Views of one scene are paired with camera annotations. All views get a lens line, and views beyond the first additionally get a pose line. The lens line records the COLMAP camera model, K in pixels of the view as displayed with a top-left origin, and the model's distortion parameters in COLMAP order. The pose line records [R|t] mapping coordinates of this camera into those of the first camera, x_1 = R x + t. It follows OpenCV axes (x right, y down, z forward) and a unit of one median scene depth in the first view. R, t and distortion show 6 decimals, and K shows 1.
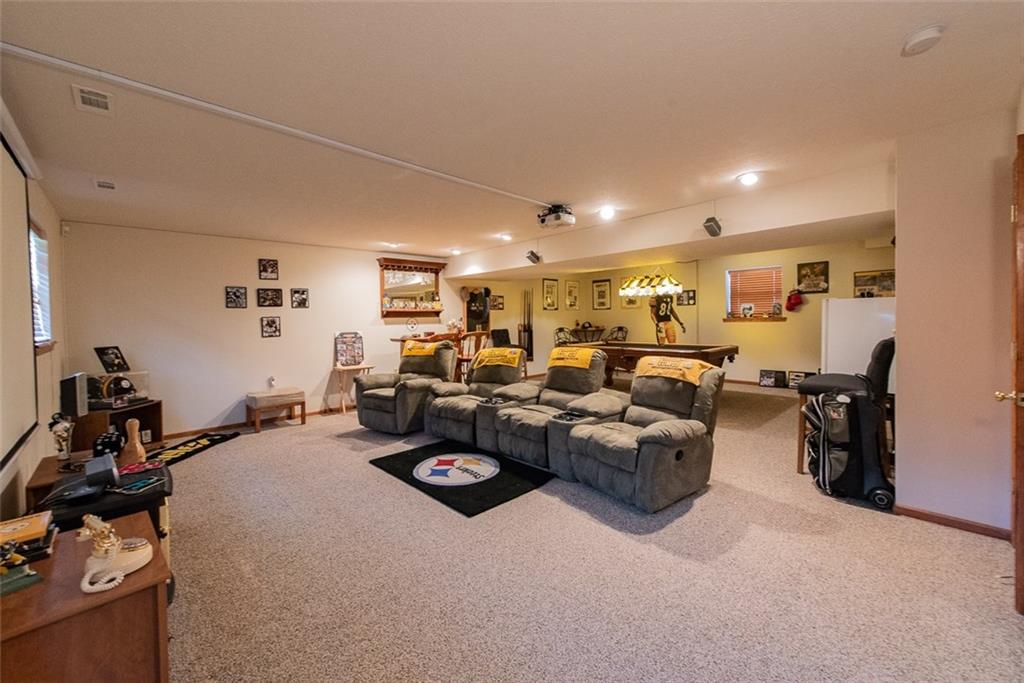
lens RADIAL K [[409.0, 0, 508.7], [0, 409.0, 326.6], [0, 0, 1]] dist [0.000741, -0.000288]
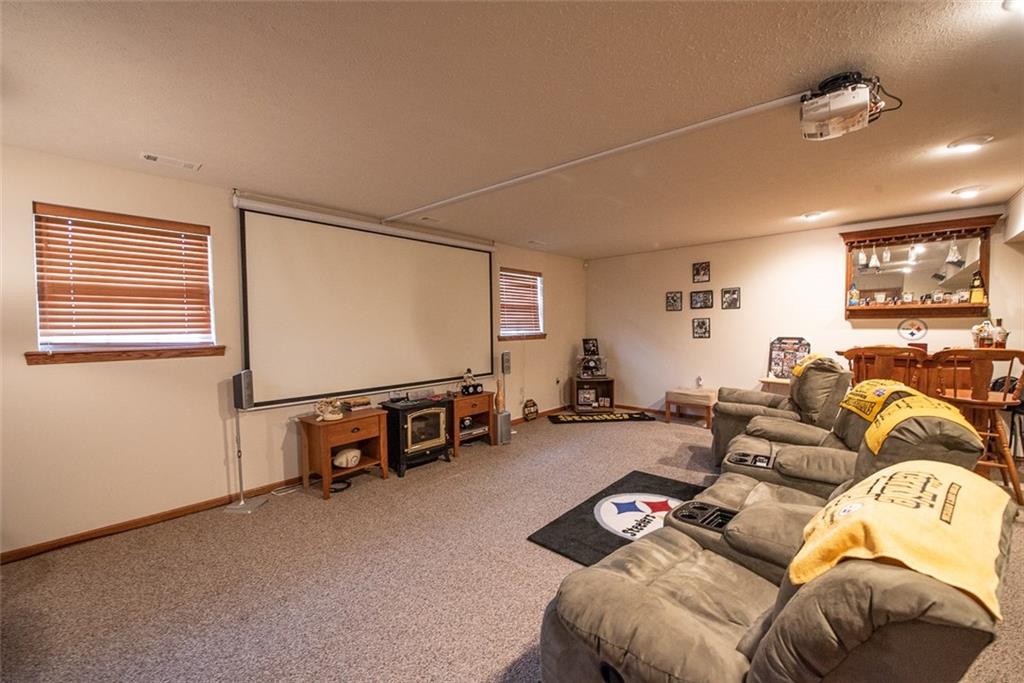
lens RADIAL K [[409.0, 0, 517.4], [0, 409.0, 346.3], [0, 0, 1]] dist [0.000741, -0.000288]
pose [[0.100223, 0.072436, -0.992325, 0.328521], [-0.011301, 0.997365, 0.071663, -0.018362], [0.994901, 0.004032, 0.100777, 0.359296]]
